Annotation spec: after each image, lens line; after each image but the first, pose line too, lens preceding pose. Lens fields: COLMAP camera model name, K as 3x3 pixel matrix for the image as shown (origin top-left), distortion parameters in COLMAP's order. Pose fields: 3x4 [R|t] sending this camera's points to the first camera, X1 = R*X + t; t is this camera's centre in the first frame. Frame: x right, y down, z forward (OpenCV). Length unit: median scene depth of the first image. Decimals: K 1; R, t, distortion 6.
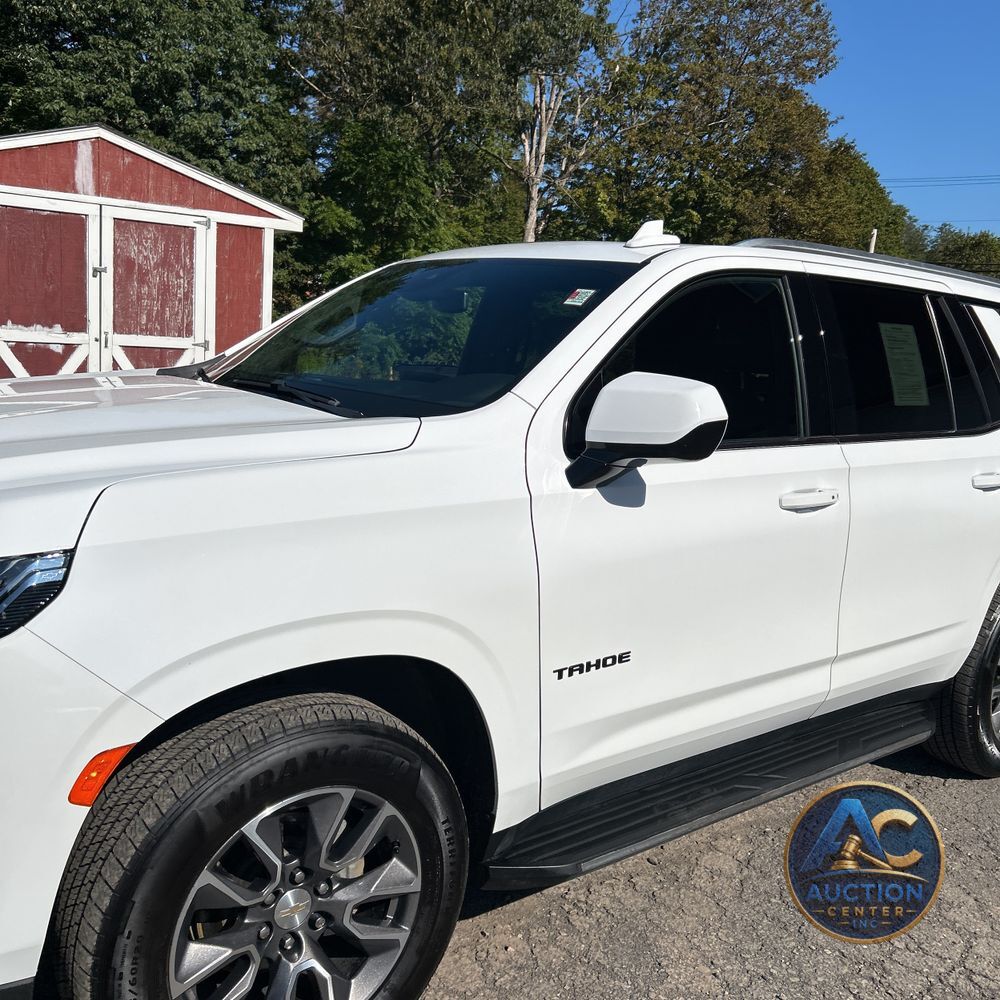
lens RADIAL K [[999.5, 0, 501.6], [0, 999.5, 501.2], [0, 0, 1]] dist [0.036709, -0.020988]
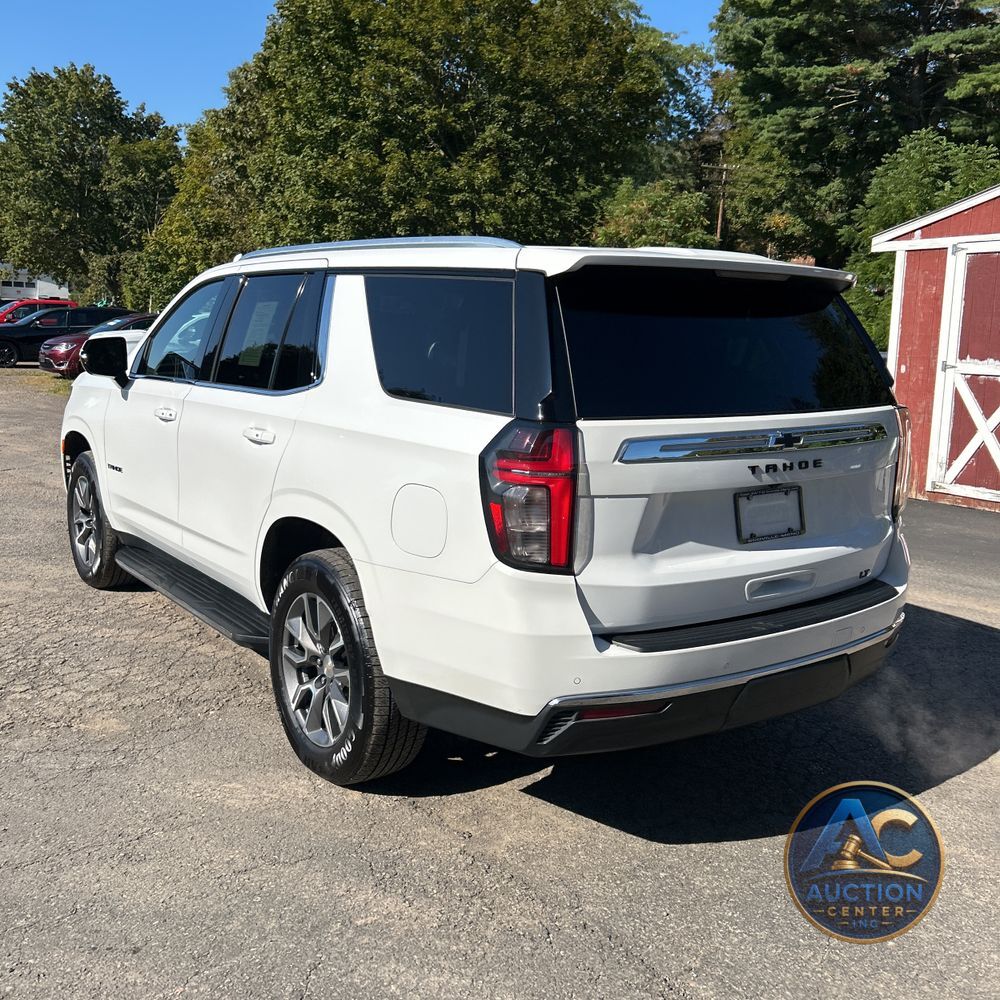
lens RADIAL K [[1007.9, 0, 498.0], [0, 1007.9, 502.3], [0, 0, 1]] dist [0.025137, -0.012115]
pose [[-0.026722, 0.110310, -0.993538, 0.607932], [-0.187387, 0.975722, 0.113372, -0.046989], [0.981923, 0.189206, -0.005403, 0.487406]]
